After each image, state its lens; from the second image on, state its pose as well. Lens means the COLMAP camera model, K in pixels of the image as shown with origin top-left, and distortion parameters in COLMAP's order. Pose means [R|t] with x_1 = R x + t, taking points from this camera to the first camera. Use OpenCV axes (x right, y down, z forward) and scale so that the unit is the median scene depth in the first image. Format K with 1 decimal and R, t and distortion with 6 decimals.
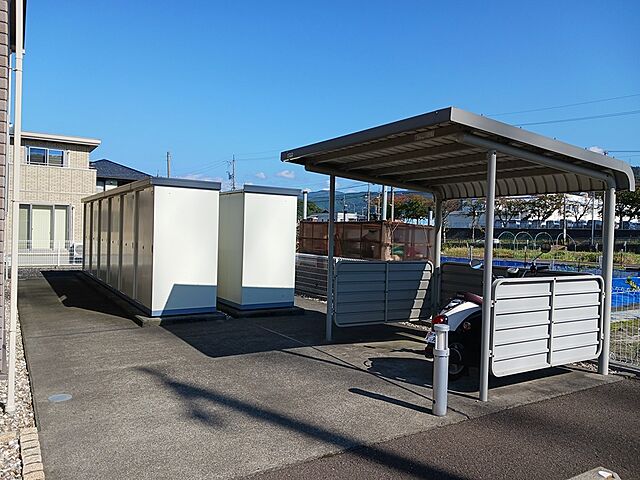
lens RADIAL K [[508.4, 0, 320.8], [0, 508.4, 239.9], [0, 0, 1]] dist [-0.000374, -0.000402]
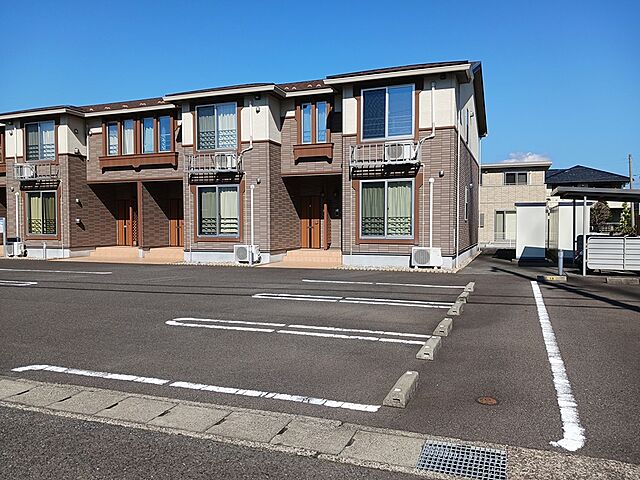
lens RADIAL K [[508.4, 0, 320.9], [0, 508.4, 239.4], [0, 0, 1]] dist [-0.000374, -0.000402]
pose [[0.600279, -0.004291, -0.799779, 0.349997], [0.005920, 0.999982, -0.000921, 0.016960], [0.799769, -0.004182, 0.600293, -0.404319]]
